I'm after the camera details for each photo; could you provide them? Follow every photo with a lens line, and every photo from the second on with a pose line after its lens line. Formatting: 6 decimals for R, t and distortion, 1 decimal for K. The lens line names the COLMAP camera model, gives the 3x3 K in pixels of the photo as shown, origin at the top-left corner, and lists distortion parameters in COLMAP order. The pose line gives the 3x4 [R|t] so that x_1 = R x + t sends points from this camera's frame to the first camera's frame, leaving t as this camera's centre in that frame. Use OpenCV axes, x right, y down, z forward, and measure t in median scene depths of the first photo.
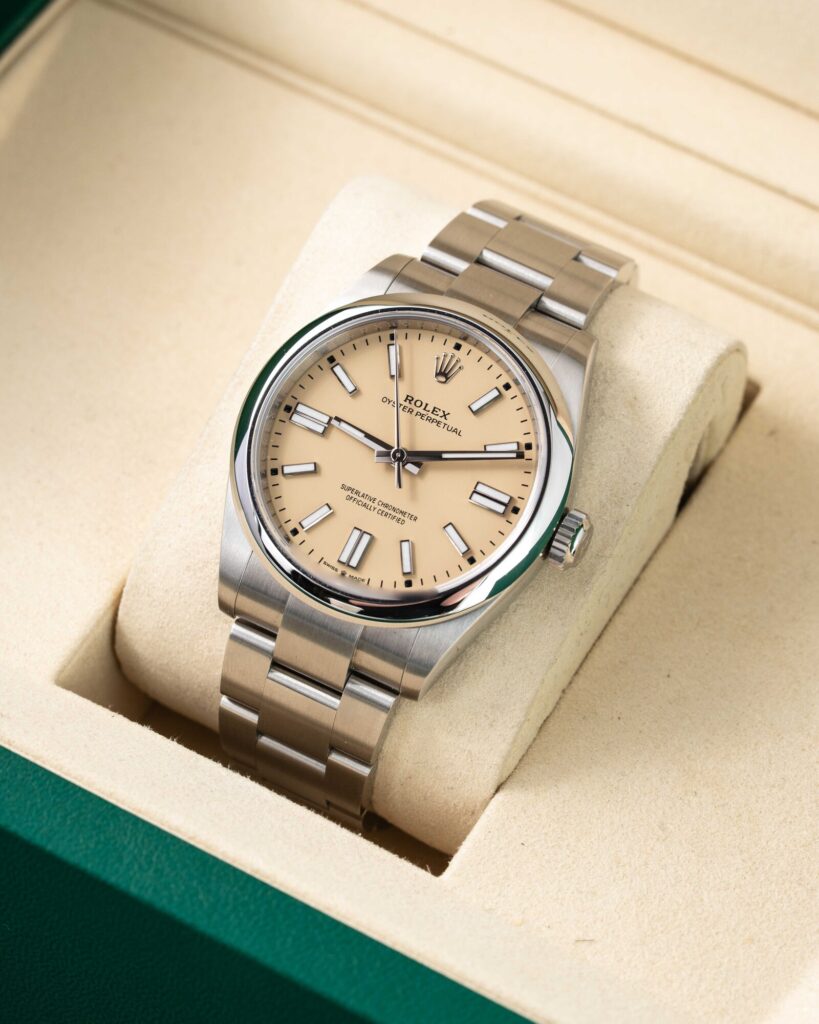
lens RADIAL K [[4480.9, 0, 408.1], [0, 4480.9, 512.2], [0, 0, 1]] dist [0.033189, 0.000000]
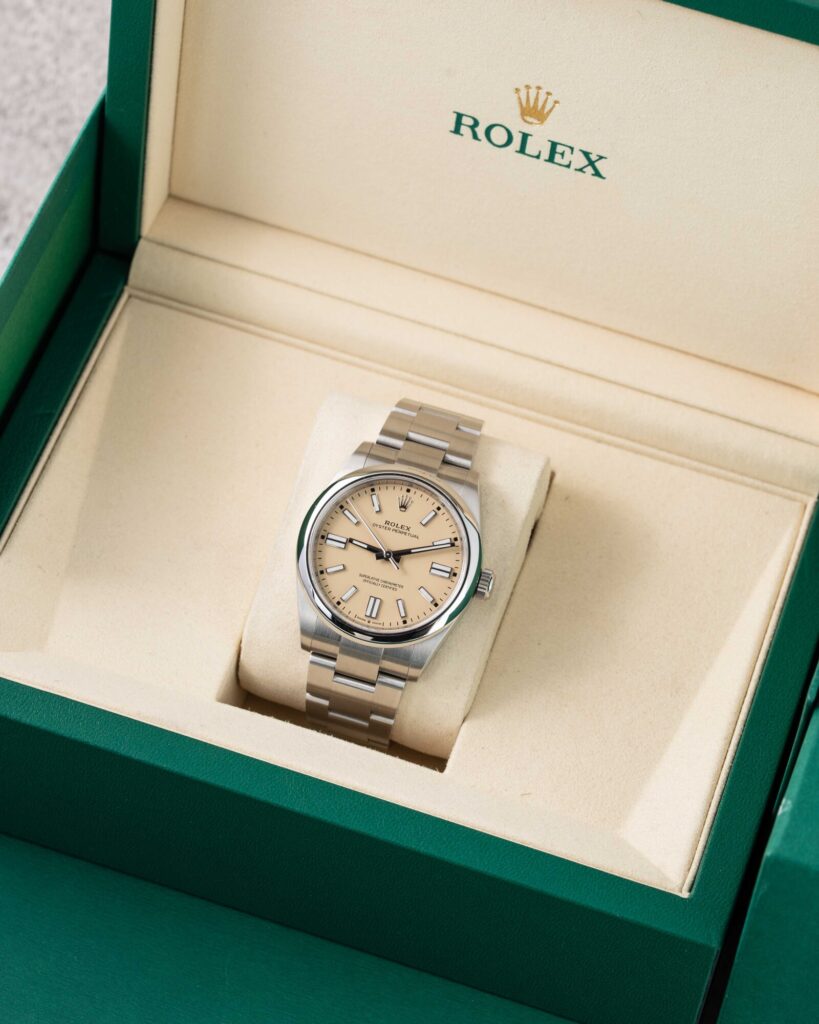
lens RADIAL K [[4480.9, 0, 410.4], [0, 4480.9, 511.9], [0, 0, 1]] dist [0.033189, 0.000000]
pose [[0.979646, -0.153204, 0.129701, -0.230232], [0.143116, 0.986145, 0.083875, -0.183598], [-0.140754, -0.063605, 0.987999, -0.837424]]
